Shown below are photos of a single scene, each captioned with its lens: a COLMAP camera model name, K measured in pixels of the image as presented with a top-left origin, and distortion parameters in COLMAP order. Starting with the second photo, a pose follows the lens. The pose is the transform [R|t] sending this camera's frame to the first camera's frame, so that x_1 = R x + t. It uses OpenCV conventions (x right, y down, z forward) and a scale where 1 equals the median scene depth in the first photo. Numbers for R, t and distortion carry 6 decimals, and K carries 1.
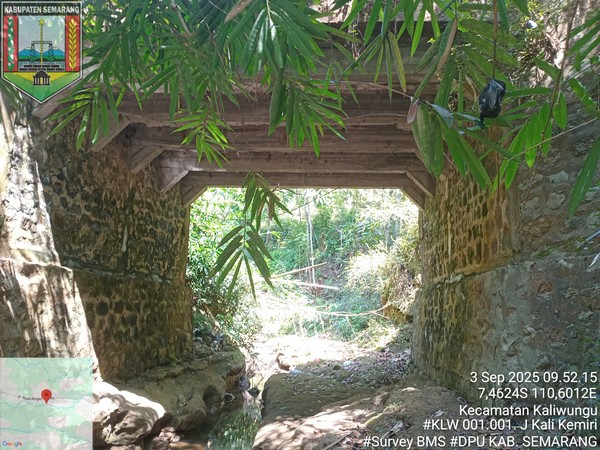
lens RADIAL K [[440.3, 0, 297.5], [0, 440.3, 222.9], [0, 0, 1]] dist [0.078622, -0.150509]
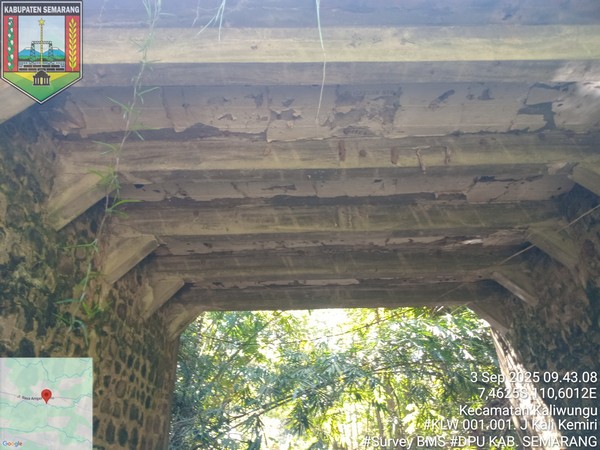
lens RADIAL K [[440.9, 0, 298.0], [0, 440.9, 225.9], [0, 0, 1]] dist [0.078582, -0.130693]
pose [[-0.996783, -0.036113, -0.071554, 0.109486], [0.021785, 0.737068, -0.675467, 0.330587], [0.077133, -0.674853, -0.733910, 1.729307]]
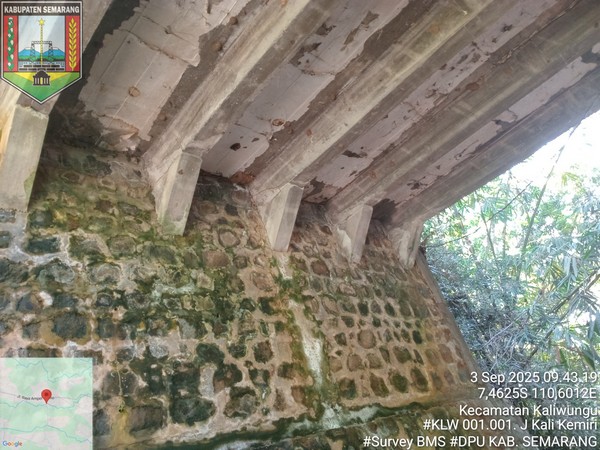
lens RADIAL K [[440.9, 0, 298.0], [0, 440.9, 225.9], [0, 0, 1]] dist [0.078582, -0.130693]
pose [[-0.715173, 0.492802, 0.495654, -0.010906], [0.116222, 0.783118, -0.610916, 0.282141], [-0.689217, -0.379305, -0.617340, 1.511889]]
